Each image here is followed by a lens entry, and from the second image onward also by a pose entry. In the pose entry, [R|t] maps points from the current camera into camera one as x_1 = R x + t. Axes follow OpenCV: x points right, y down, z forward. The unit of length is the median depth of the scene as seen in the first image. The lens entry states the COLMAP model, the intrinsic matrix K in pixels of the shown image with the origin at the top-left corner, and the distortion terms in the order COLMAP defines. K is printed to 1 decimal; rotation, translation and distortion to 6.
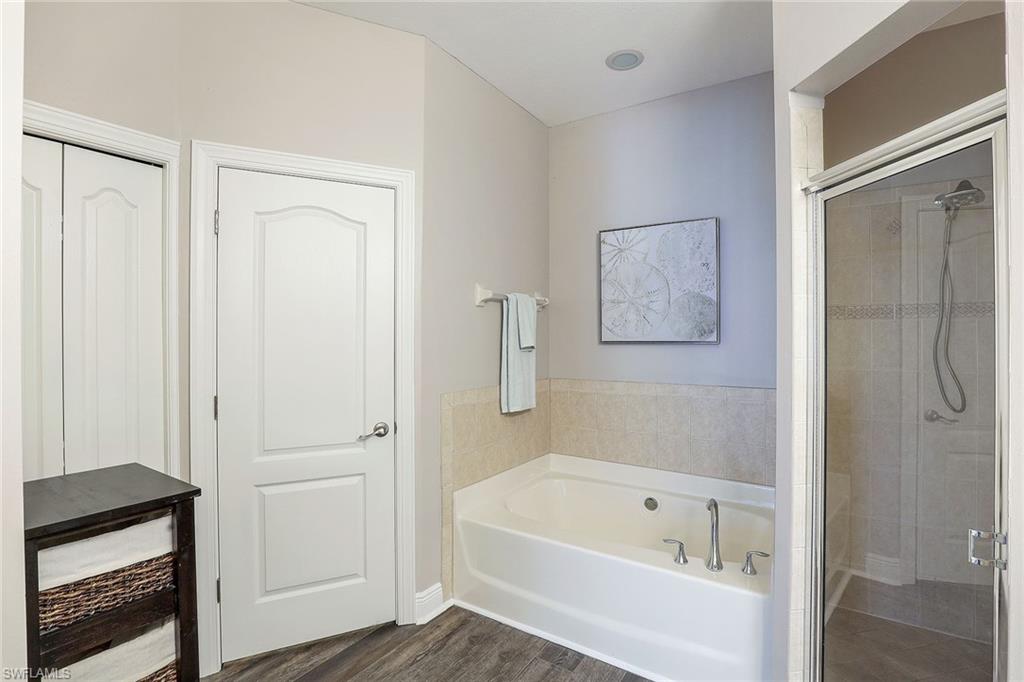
lens RADIAL K [[474.4, 0, 515.9], [0, 474.4, 335.0], [0, 0, 1]] dist [-0.032792, 0.003337]
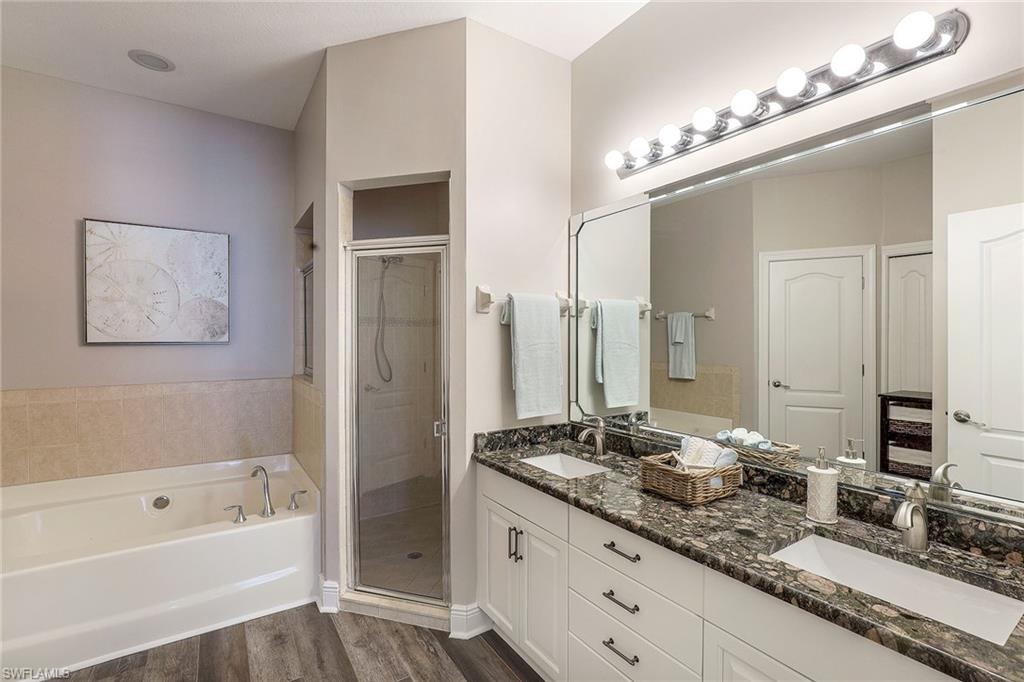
lens RADIAL K [[474.4, 0, 514.0], [0, 474.4, 340.4], [0, 0, 1]] dist [-0.032792, 0.003337]
pose [[0.414647, -0.005652, 0.909965, -0.317815], [-0.005298, 0.999949, 0.008626, -0.002793], [-0.909967, -0.008398, 0.414596, -0.106936]]
